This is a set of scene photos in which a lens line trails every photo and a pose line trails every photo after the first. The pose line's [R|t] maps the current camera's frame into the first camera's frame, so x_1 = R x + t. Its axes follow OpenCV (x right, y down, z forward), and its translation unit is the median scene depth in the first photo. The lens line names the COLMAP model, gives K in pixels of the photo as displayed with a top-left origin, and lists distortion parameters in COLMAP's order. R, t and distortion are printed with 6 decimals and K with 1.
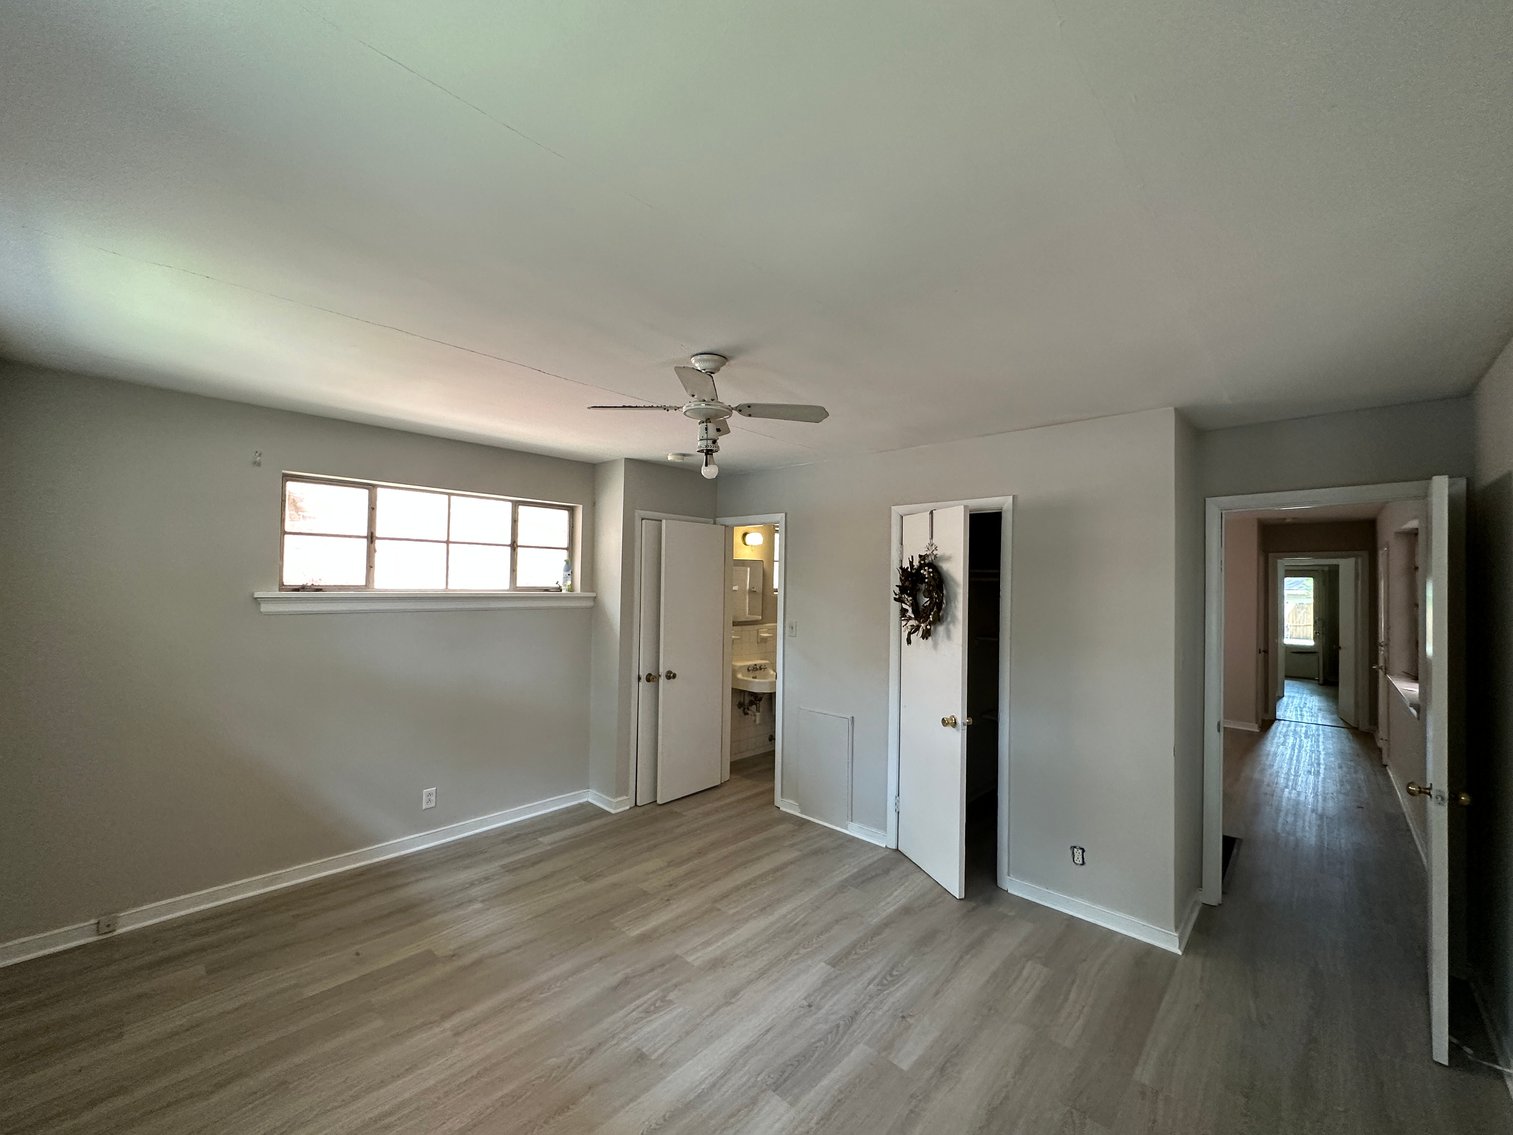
lens RADIAL K [[601.7, 0, 754.8], [0, 601.7, 567.7], [0, 0, 1]] dist [-0.006055, 0.001038]
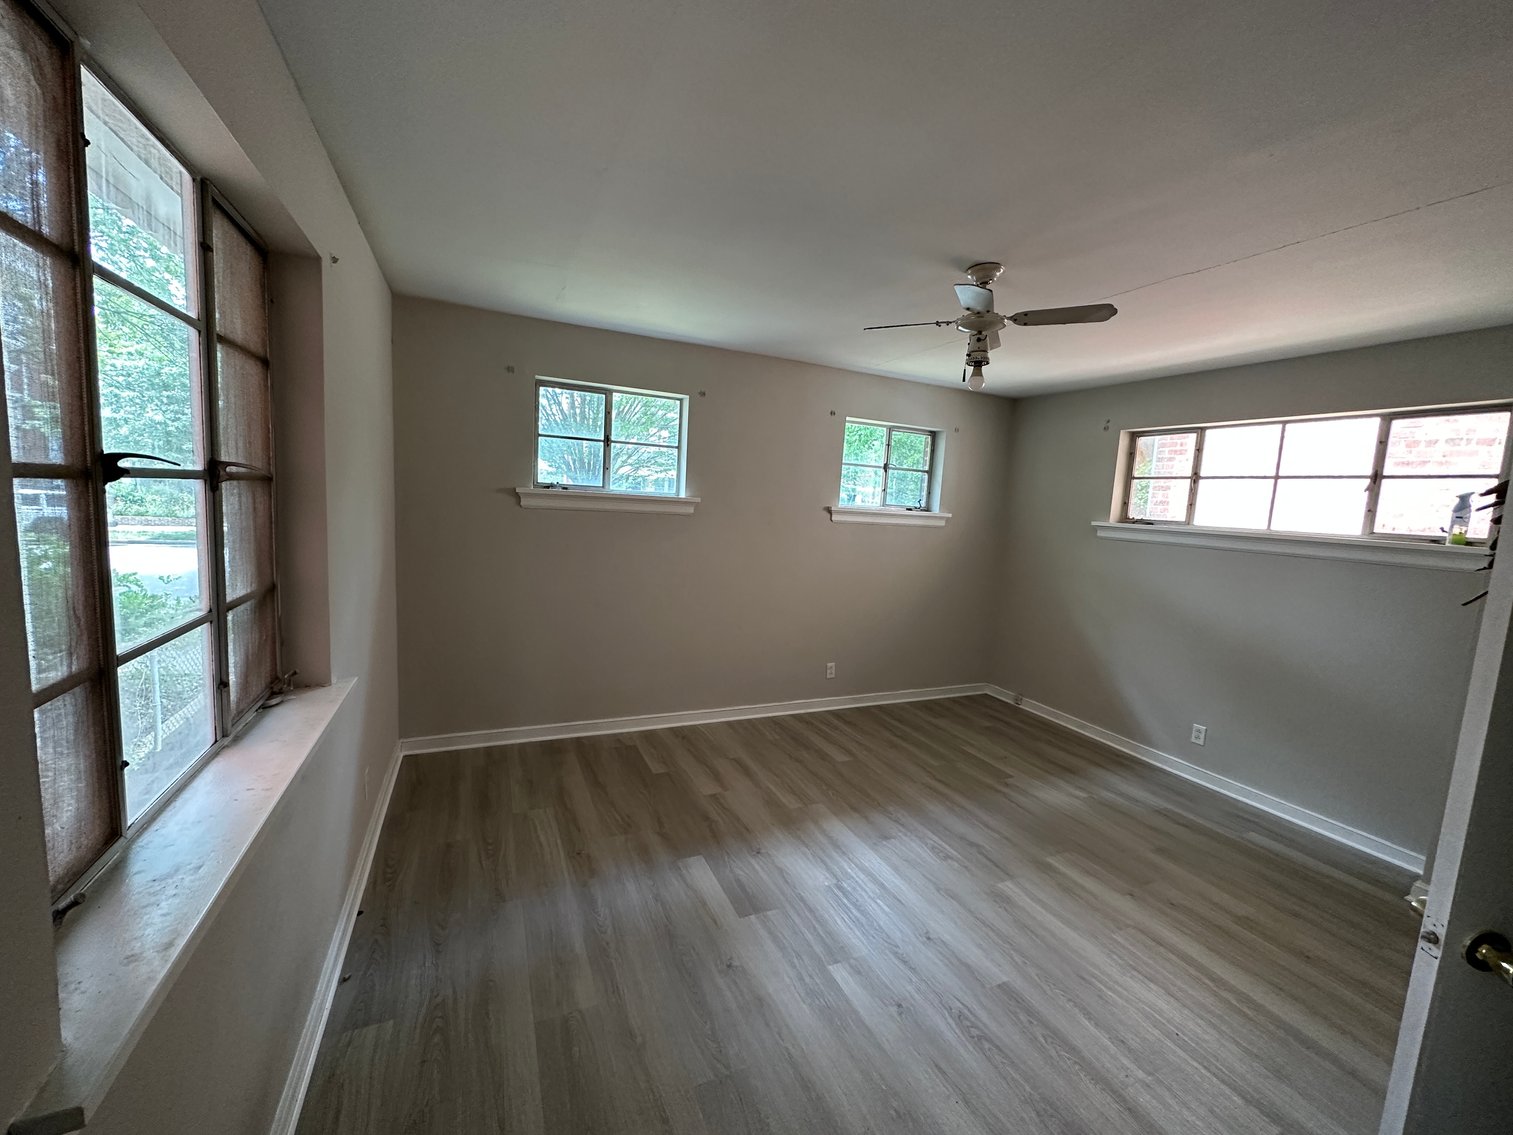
lens RADIAL K [[601.7, 0, 754.8], [0, 601.7, 567.4], [0, 0, 1]] dist [-0.006055, 0.001038]
pose [[-0.377384, 0.067633, -0.923584, 0.715857], [-0.043406, 0.994941, 0.090595, 0.050726], [0.925039, 0.074278, -0.372539, 0.731914]]
